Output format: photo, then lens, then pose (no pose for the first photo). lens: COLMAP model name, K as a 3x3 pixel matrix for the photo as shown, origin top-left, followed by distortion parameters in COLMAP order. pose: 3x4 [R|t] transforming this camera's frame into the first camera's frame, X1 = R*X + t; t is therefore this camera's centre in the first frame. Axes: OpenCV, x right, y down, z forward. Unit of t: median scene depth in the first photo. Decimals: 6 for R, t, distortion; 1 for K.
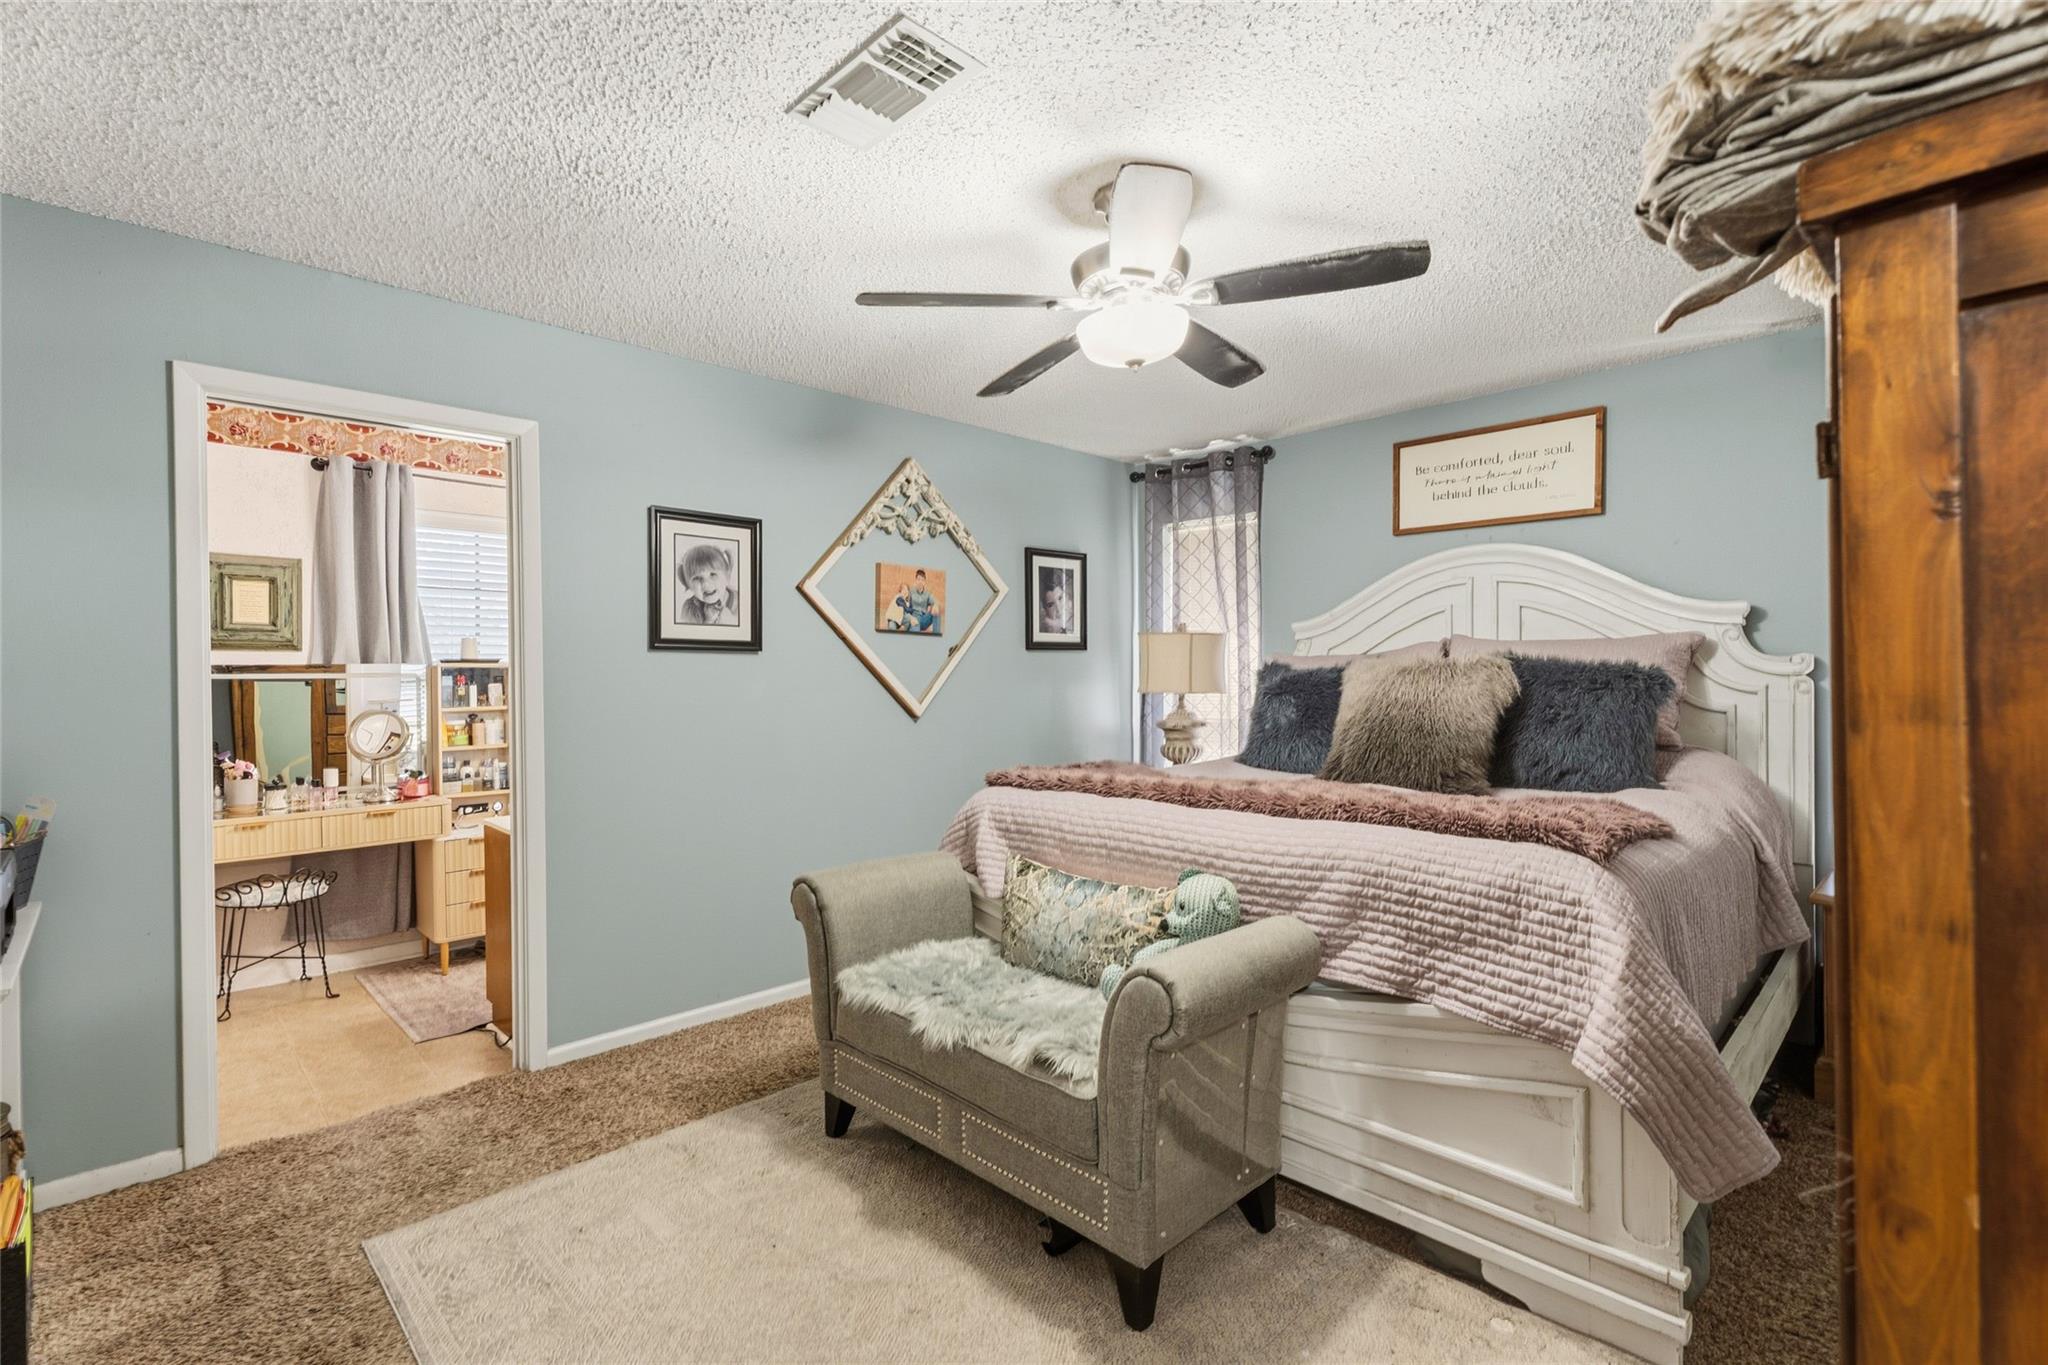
lens RADIAL K [[928.3, 0, 1018.9], [0, 928.3, 681.3], [0, 0, 1]] dist [0.004821, -0.001403]
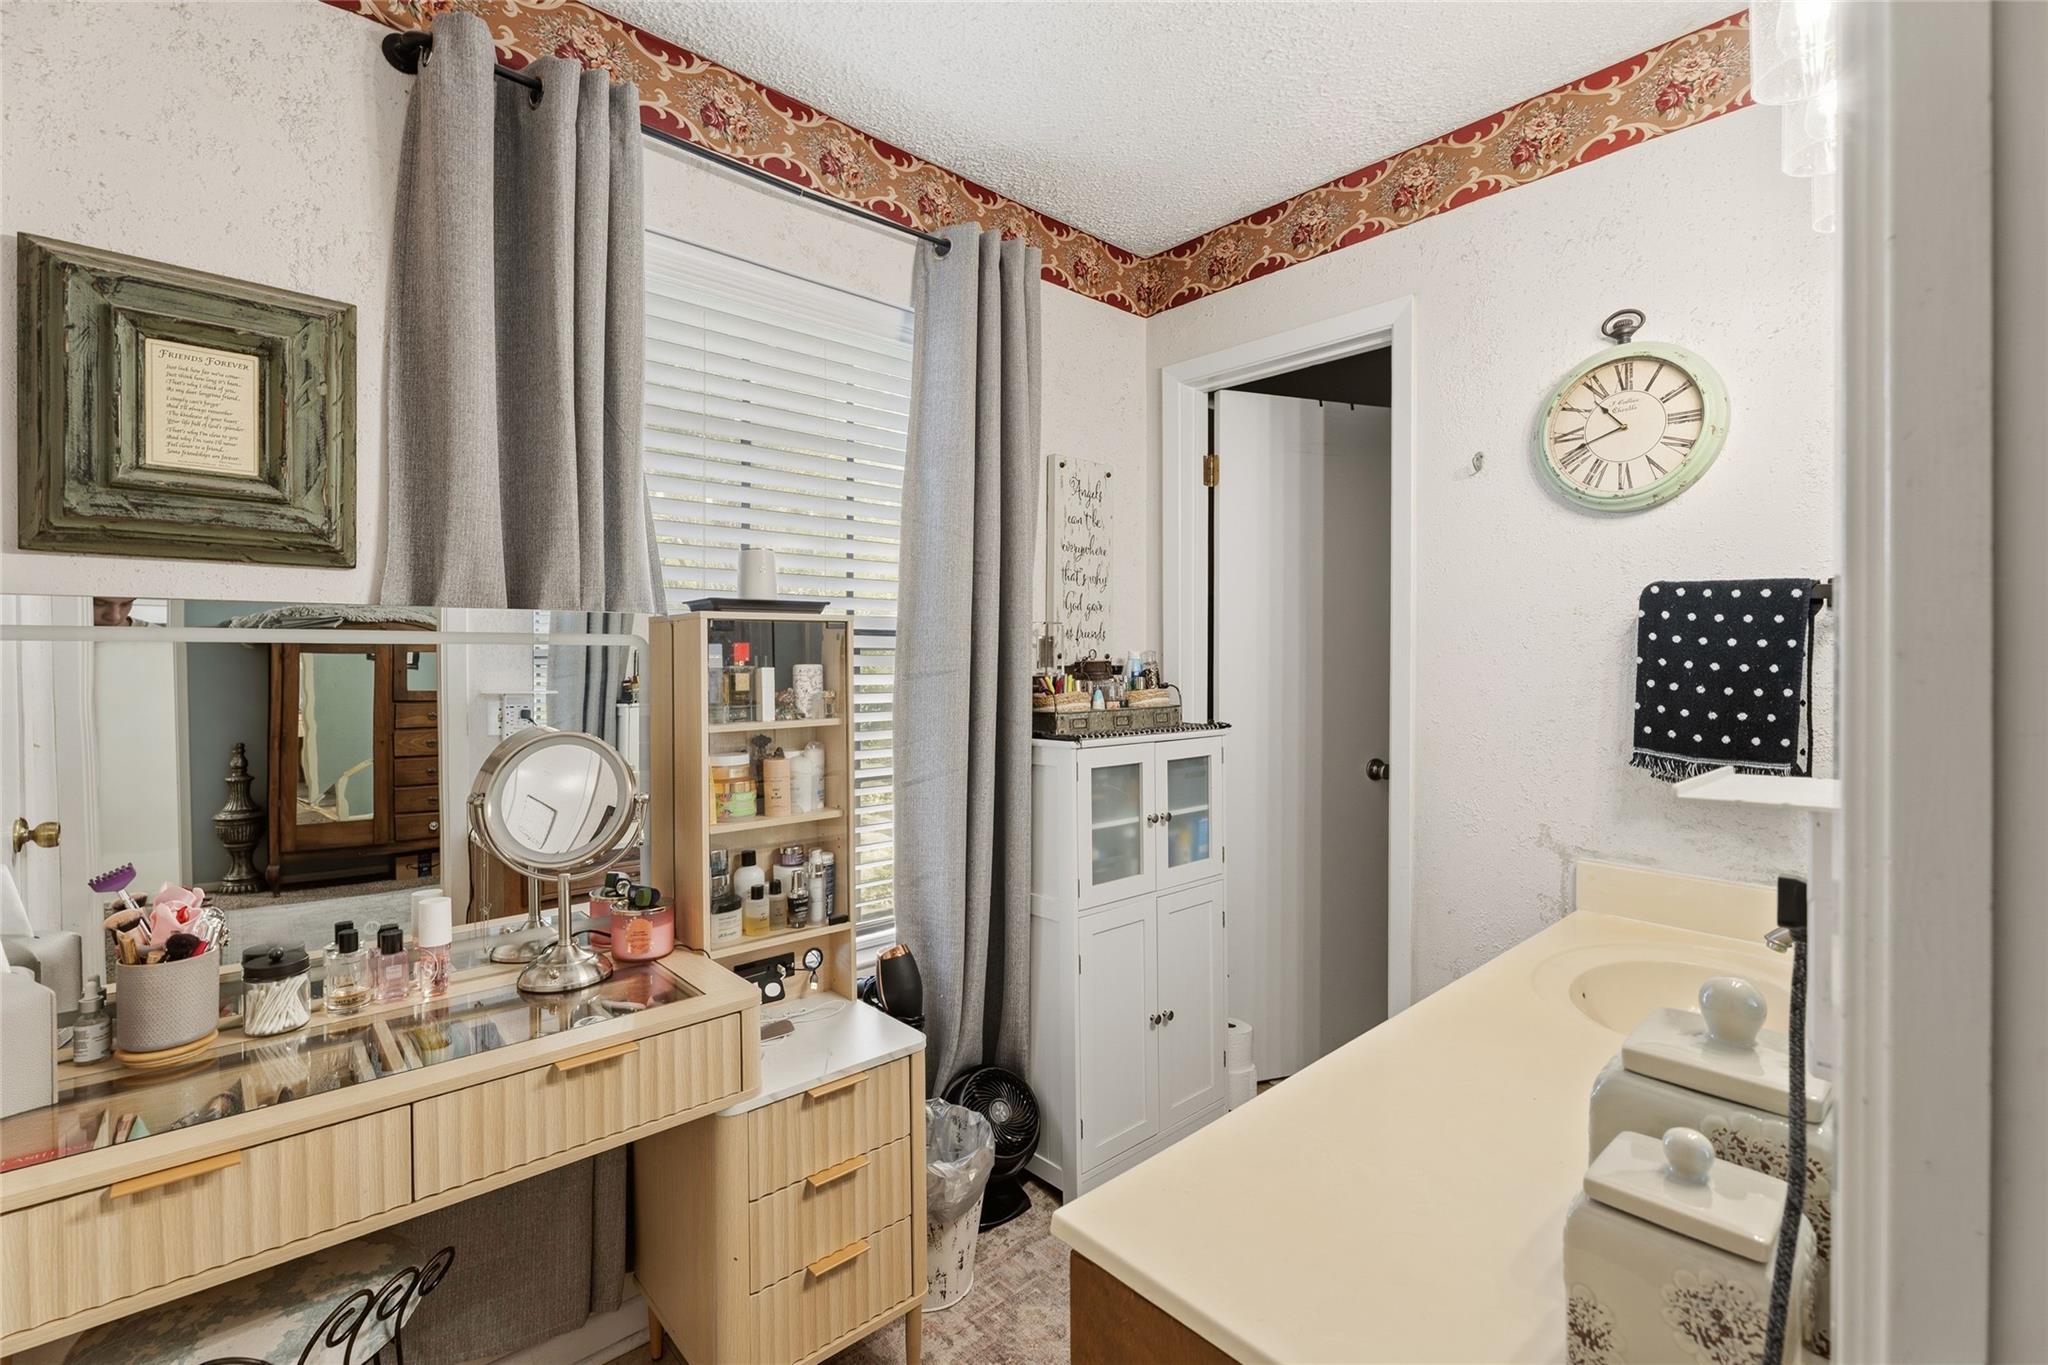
lens RADIAL K [[928.3, 0, 1030.8], [0, 928.3, 668.4], [0, 0, 1]] dist [0.004821, -0.001403]
pose [[0.999375, 0.011318, -0.033485, -0.457505], [-0.011091, 0.999914, 0.006933, 0.000538], [0.033561, -0.006557, 0.999415, 0.597227]]
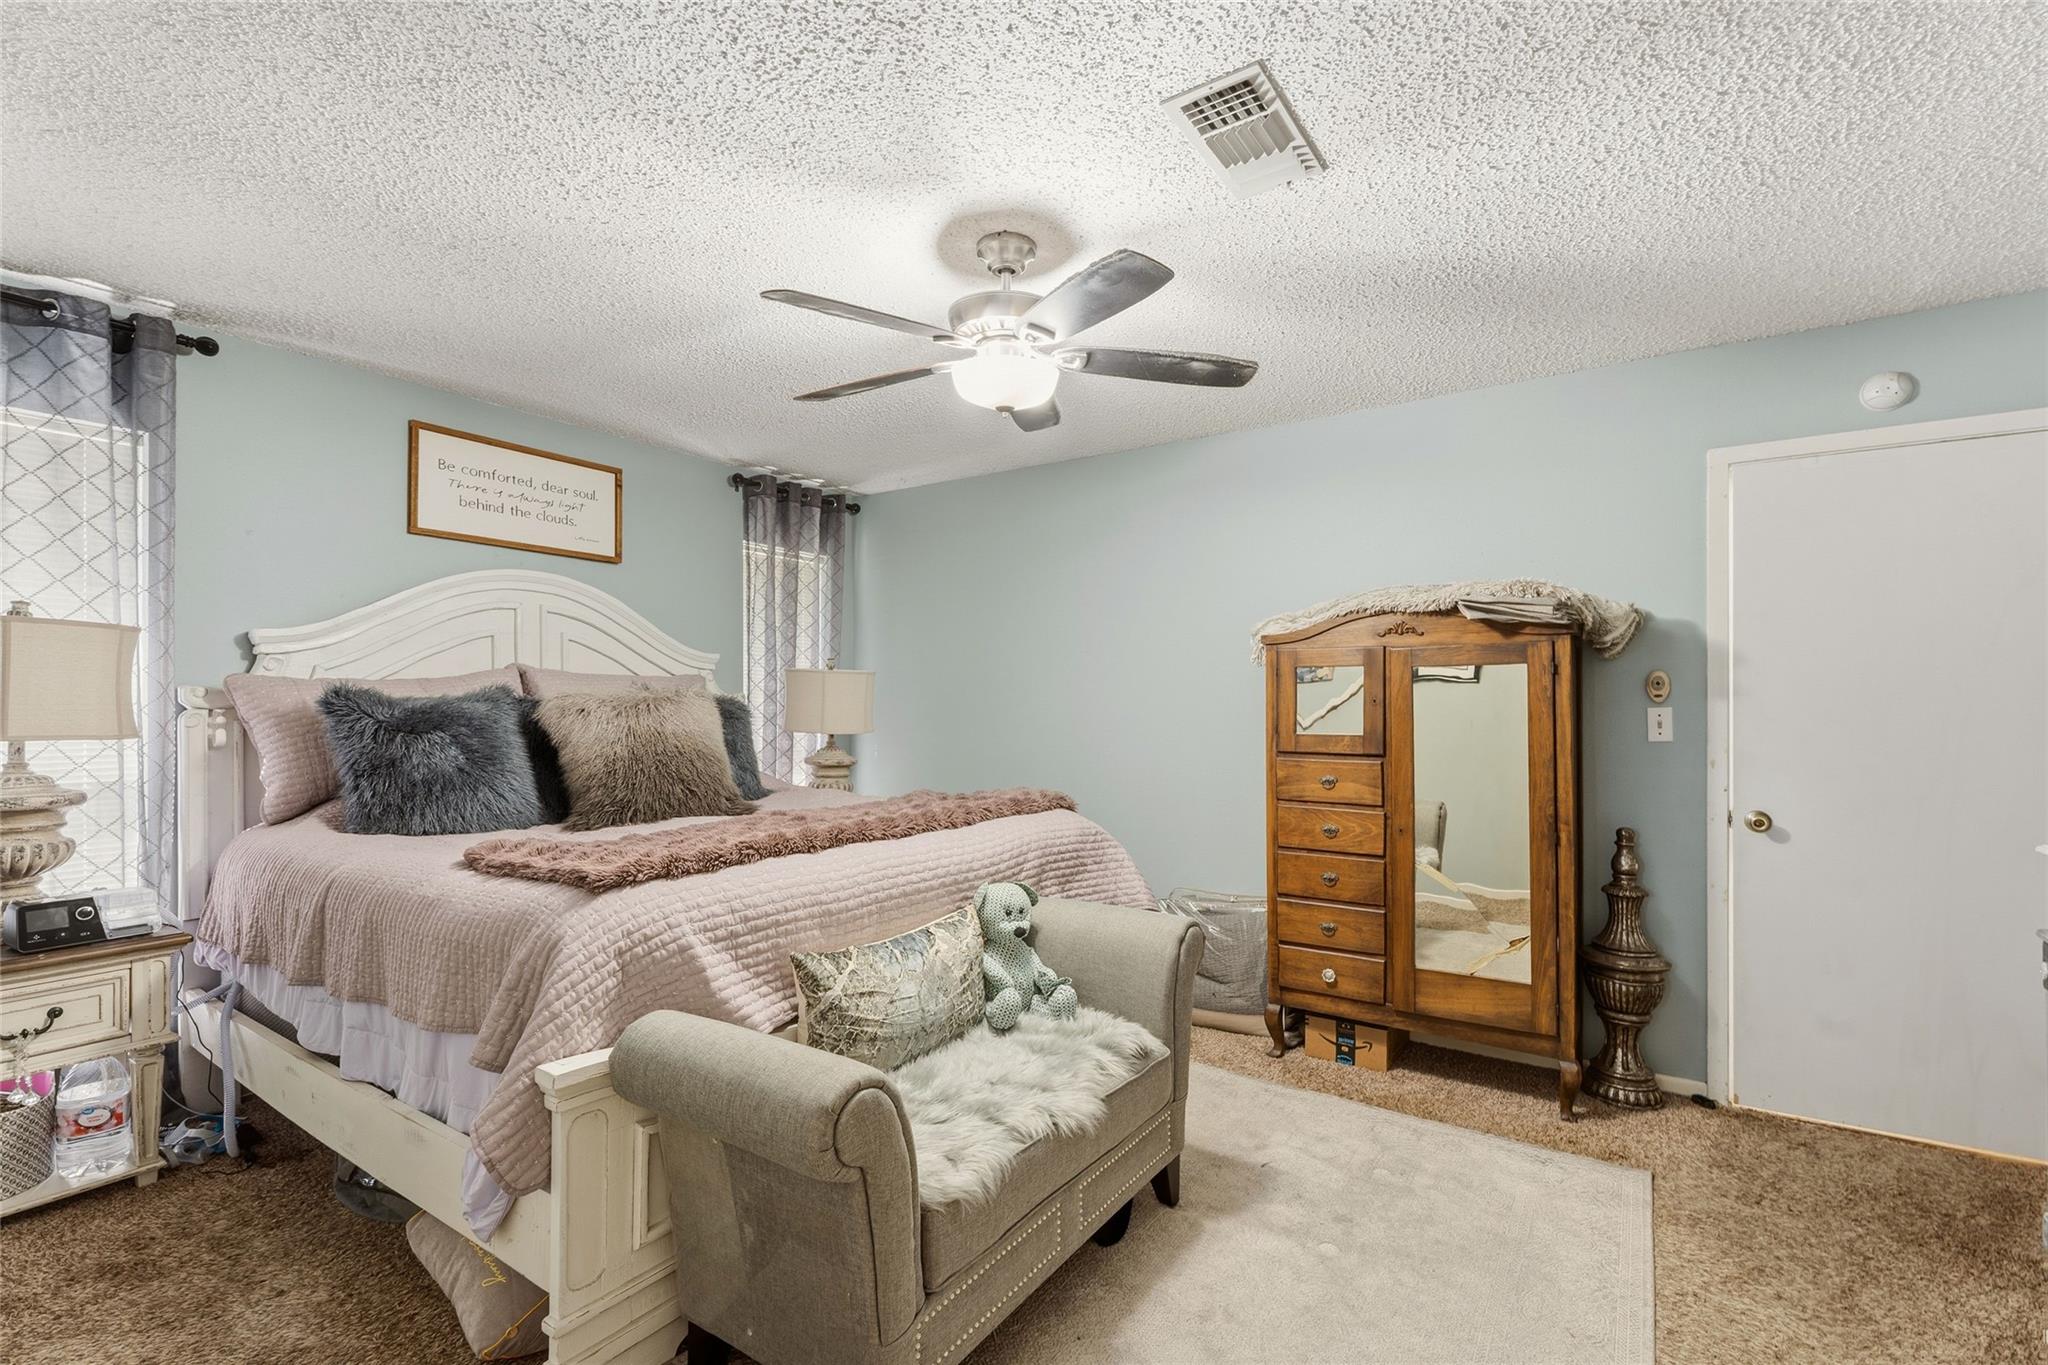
lens RADIAL K [[928.3, 0, 1023.5], [0, 928.3, 694.6], [0, 0, 1]] dist [0.004821, -0.001403]
pose [[-0.192190, 0.019193, 0.981170, -1.308156], [0.008239, 0.999805, -0.017944, 0.003826], [-0.981323, 0.004636, -0.192311, 1.711620]]
